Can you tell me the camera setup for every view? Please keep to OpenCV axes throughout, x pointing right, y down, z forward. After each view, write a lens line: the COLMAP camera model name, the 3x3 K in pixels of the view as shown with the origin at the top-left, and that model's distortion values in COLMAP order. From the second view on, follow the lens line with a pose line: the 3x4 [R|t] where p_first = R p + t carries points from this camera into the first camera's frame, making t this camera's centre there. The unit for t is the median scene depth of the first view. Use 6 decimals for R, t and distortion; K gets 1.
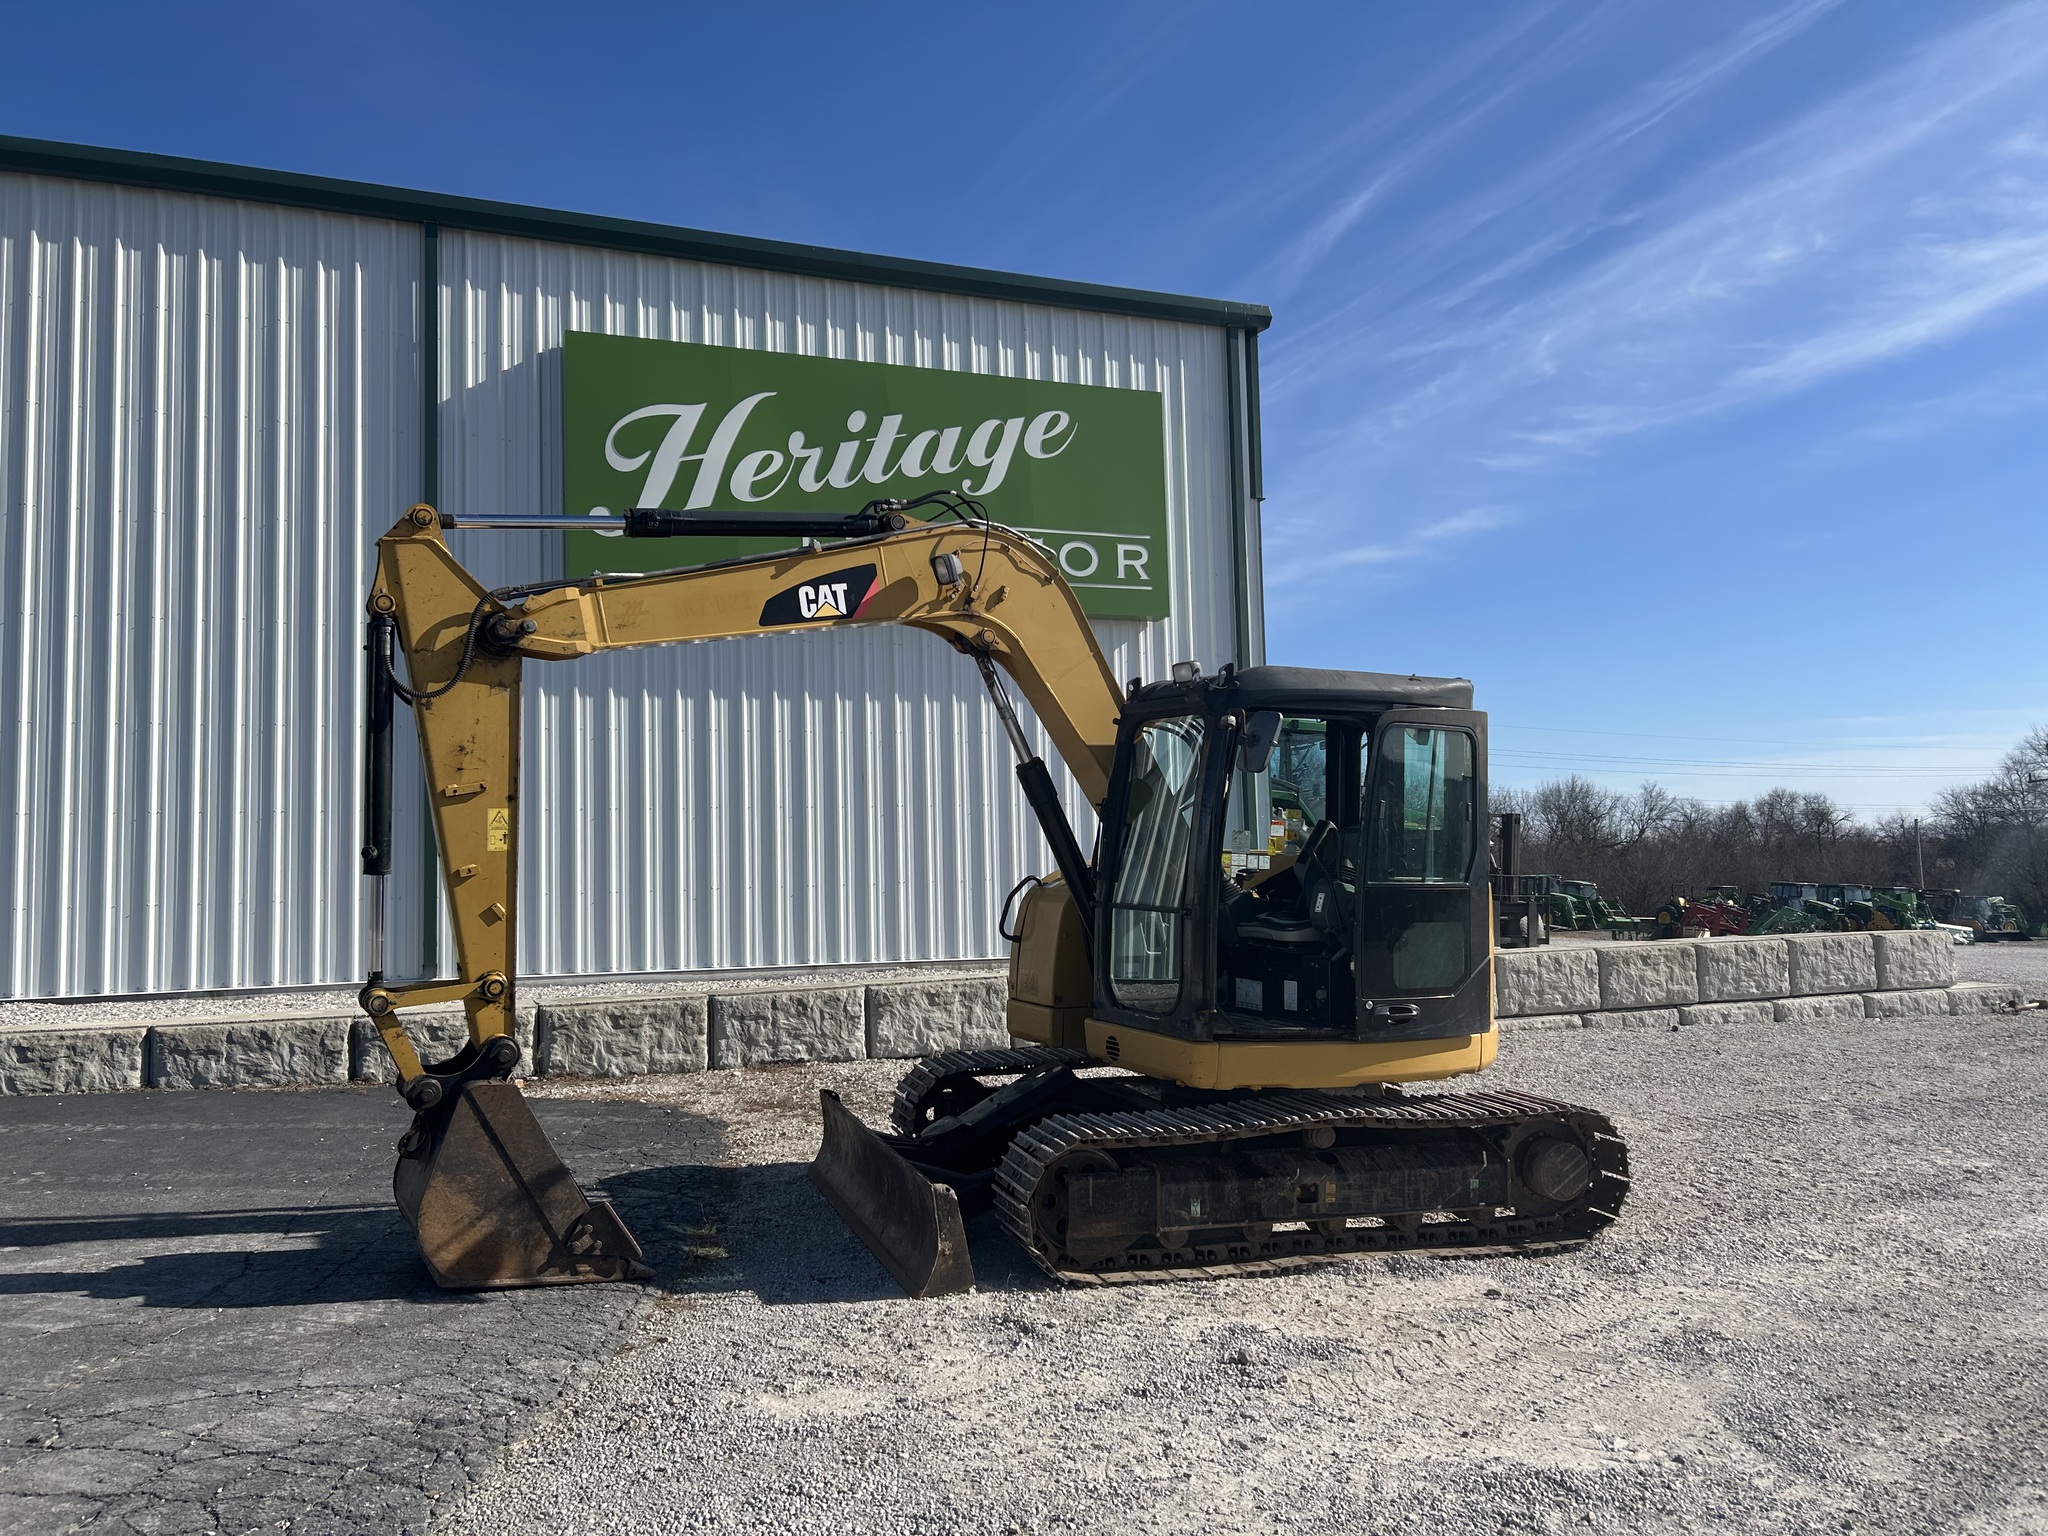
lens RADIAL K [[1517.3, 0, 1017.0], [0, 1517.3, 770.6], [0, 0, 1]] dist [0.047936, -0.055978]
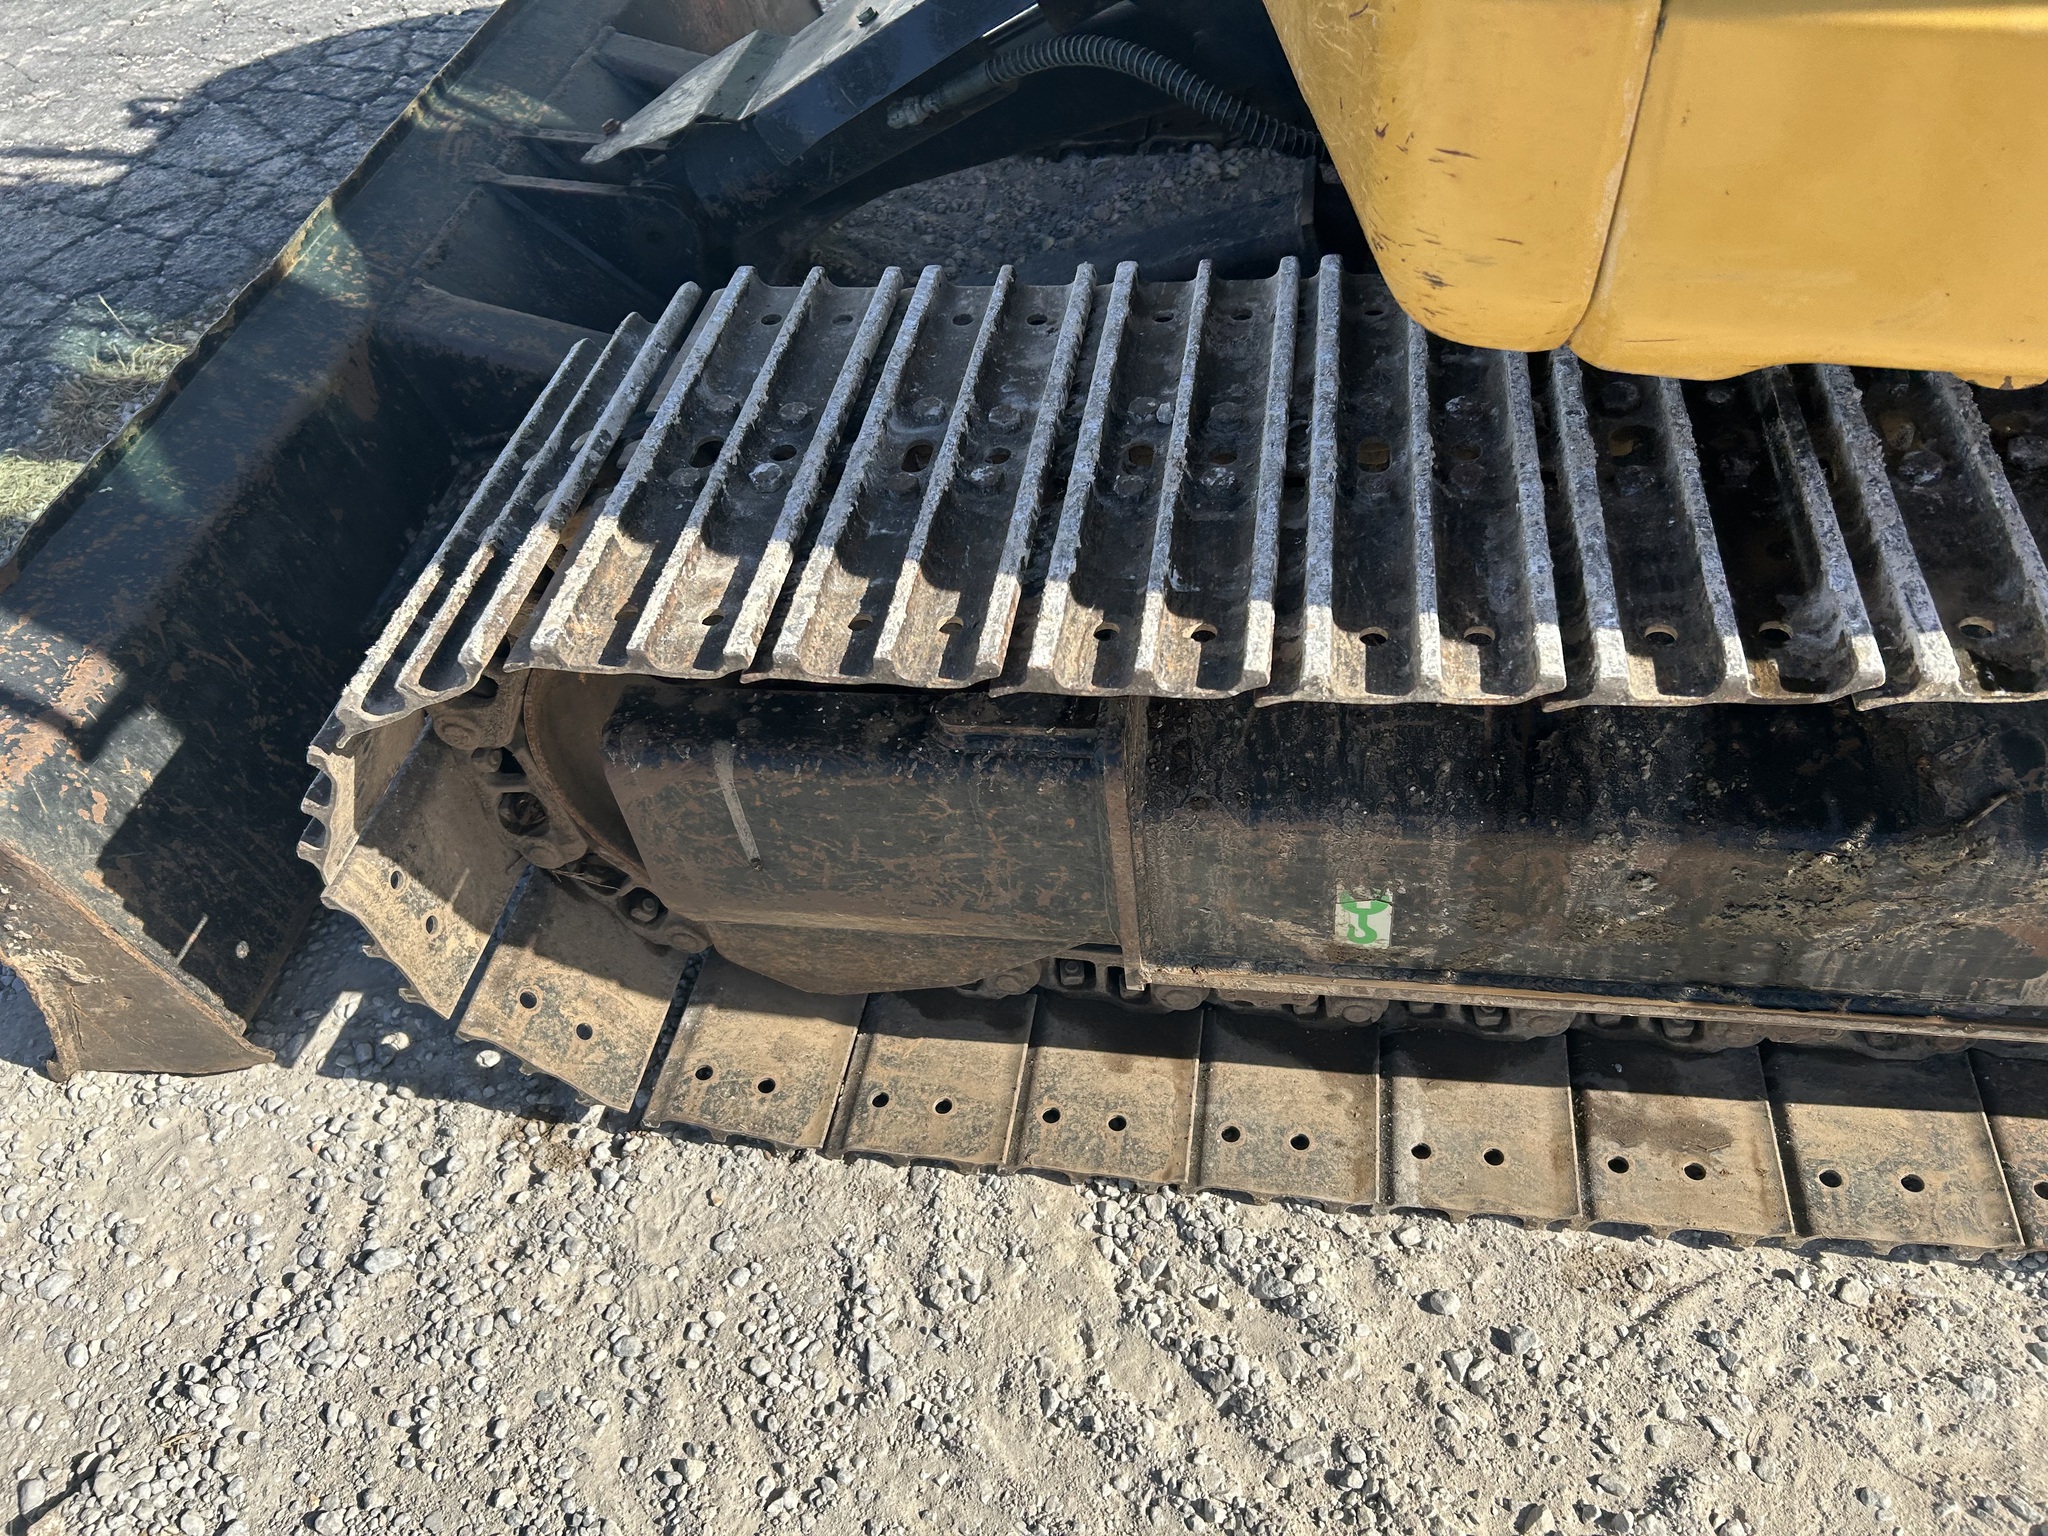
lens RADIAL K [[1517.3, 0, 1017.0], [0, 1517.3, 770.6], [0, 0, 1]] dist [0.047936, -0.055978]
pose [[0.882153, 0.259341, -0.393127, 0.096576], [0.141080, 0.650883, 0.745954, 0.090353], [0.449336, -0.713508, 0.537591, 0.590529]]
